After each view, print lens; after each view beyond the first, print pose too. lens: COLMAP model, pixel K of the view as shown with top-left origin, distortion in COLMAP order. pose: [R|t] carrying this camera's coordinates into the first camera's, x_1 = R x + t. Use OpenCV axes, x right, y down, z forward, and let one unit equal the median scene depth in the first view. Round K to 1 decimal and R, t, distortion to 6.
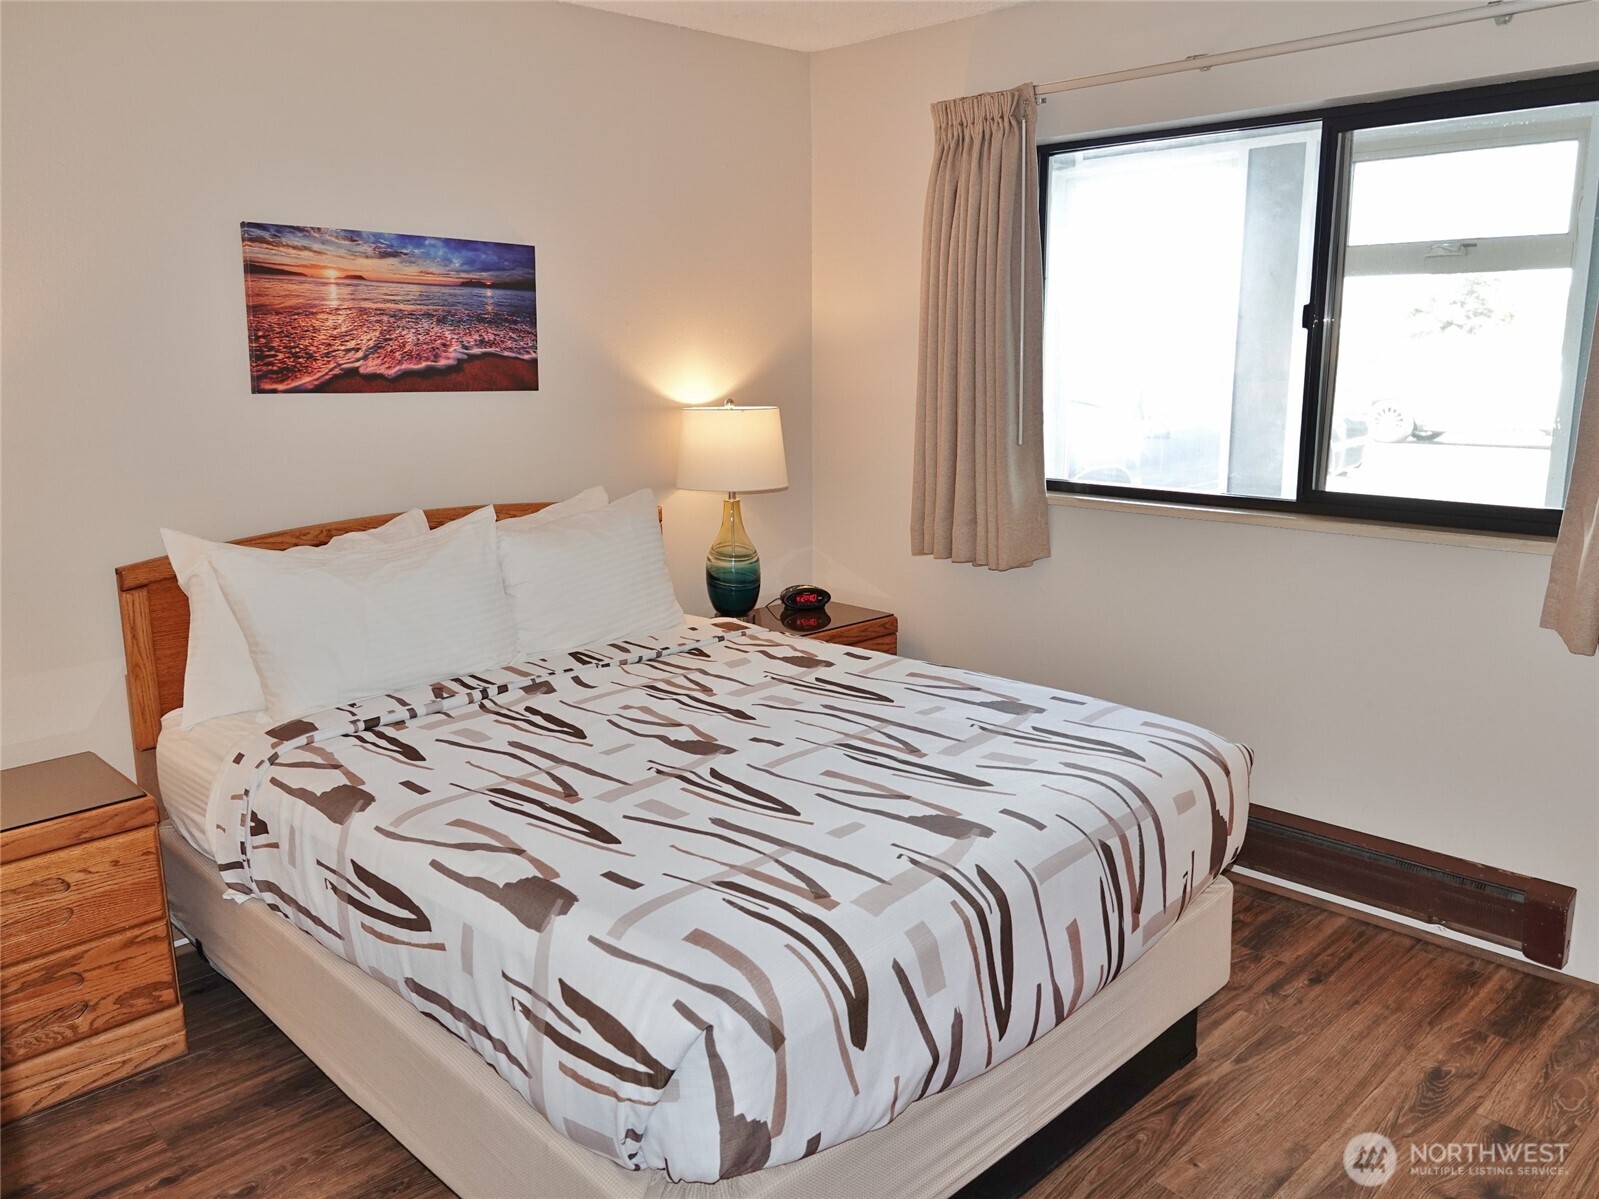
lens RADIAL K [[1256.5, 0, 810.5], [0, 1256.5, 598.4], [0, 0, 1]] dist [0.004155, 0.003987]
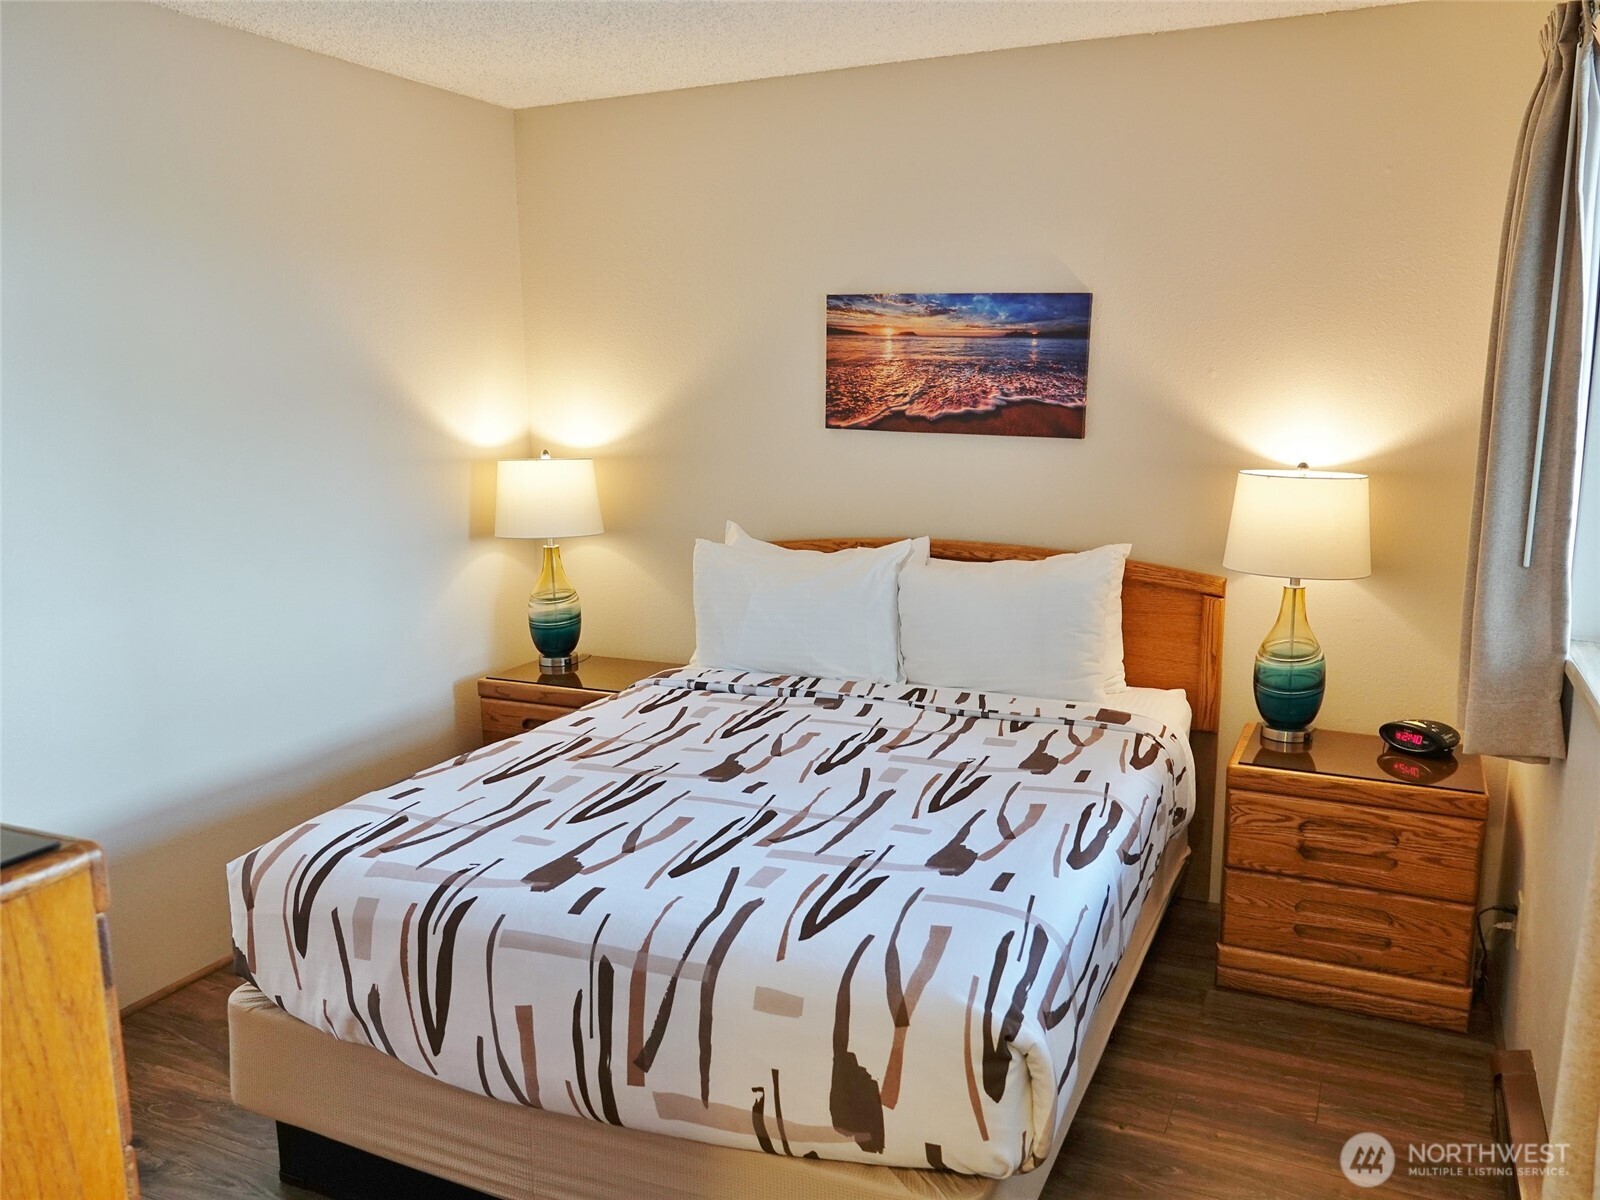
lens RADIAL K [[1257.3, 0, 807.4], [0, 1257.3, 600.6], [0, 0, 1]] dist [0.004155, 0.003987]
pose [[0.346240, 0.172988, -0.922059, 0.735603], [-0.187250, 0.975819, 0.112760, -0.129449], [0.919269, 0.133613, 0.370260, 0.522014]]
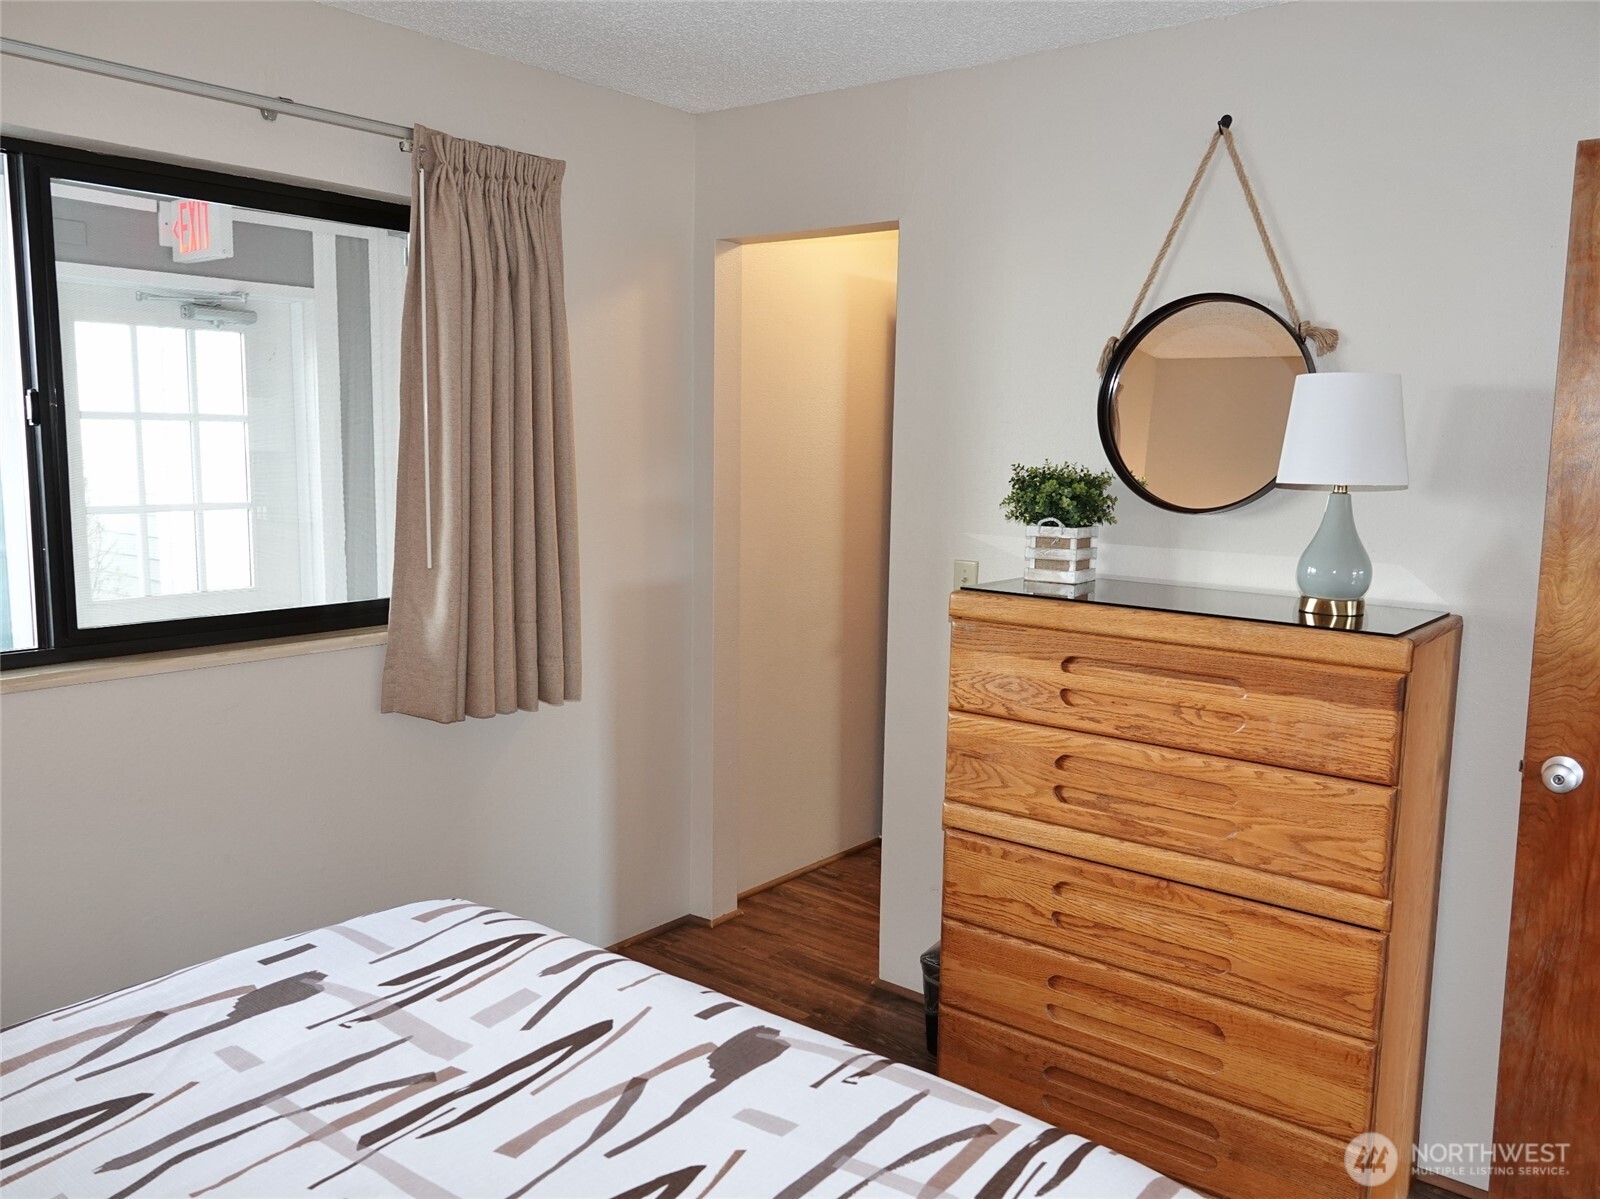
lens RADIAL K [[1257.3, 0, 805.3], [0, 1257.3, 595.7], [0, 0, 1]] dist [0.004155, 0.003987]
pose [[-0.104097, -0.123717, 0.986842, -0.433723], [0.187597, 0.971980, 0.141643, -0.138645], [-0.976714, 0.199873, -0.077971, 0.649458]]
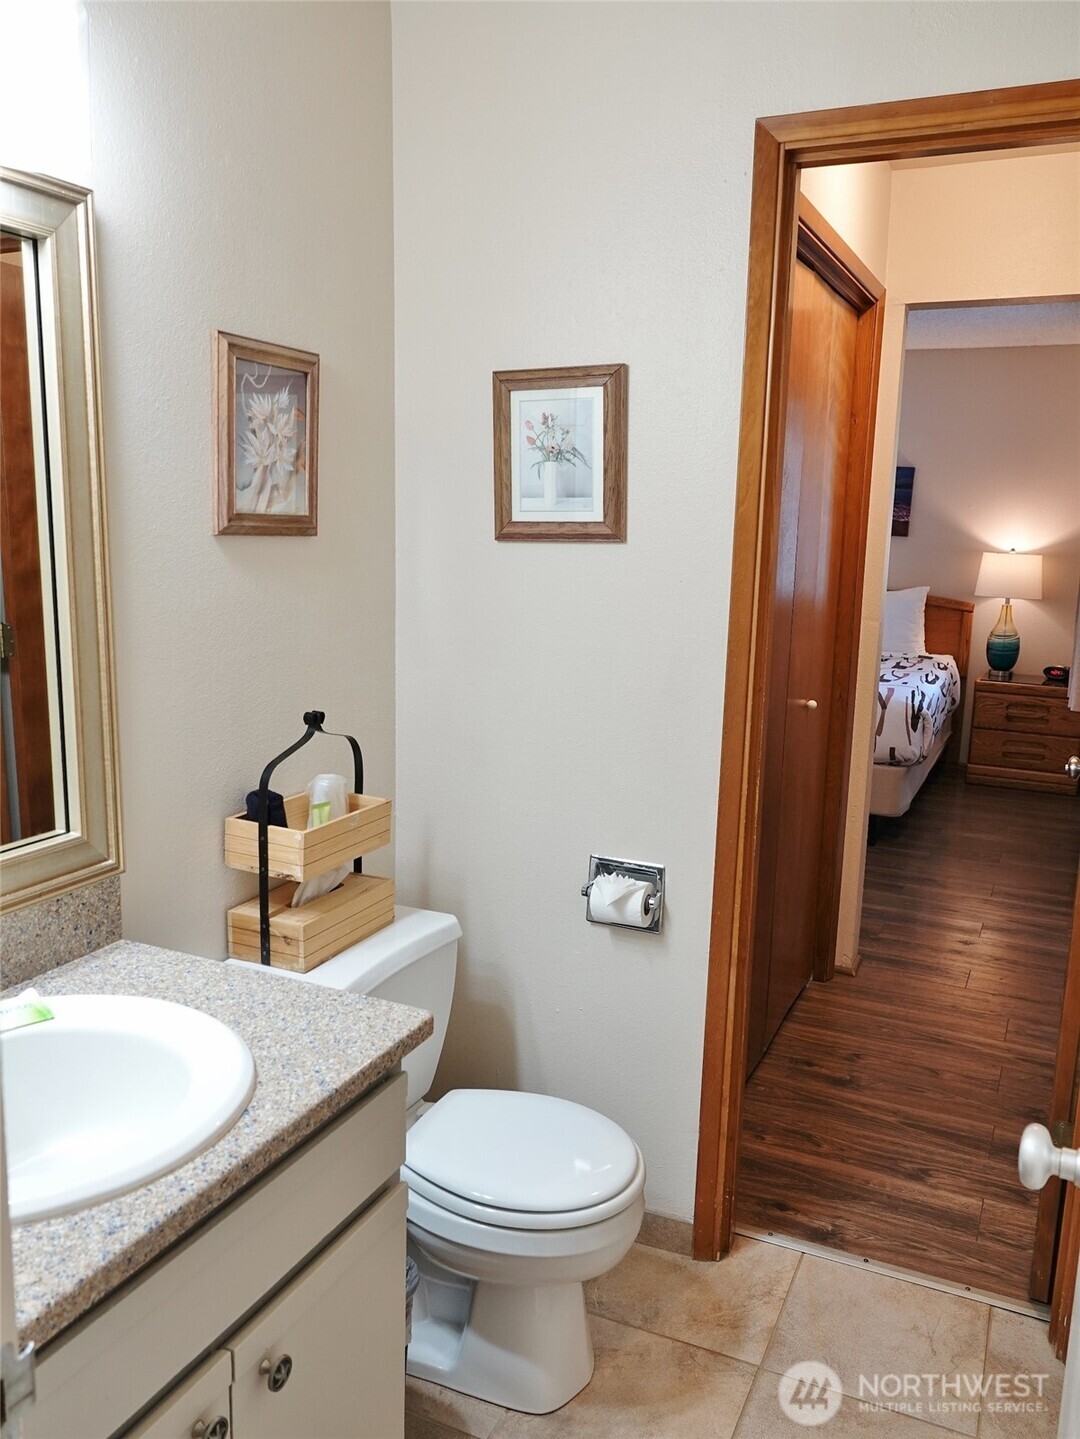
lens RADIAL K [[1130.8, 0, 546.9], [0, 1130.8, 727.7], [0, 0, 1]] dist [0.004155, 0.003987]
pose [[0.343372, 0.192933, -0.919169, 1.558294], [-0.214387, 0.968936, 0.123291, 0.042681], [0.914403, 0.154724, 0.374068, -0.221778]]
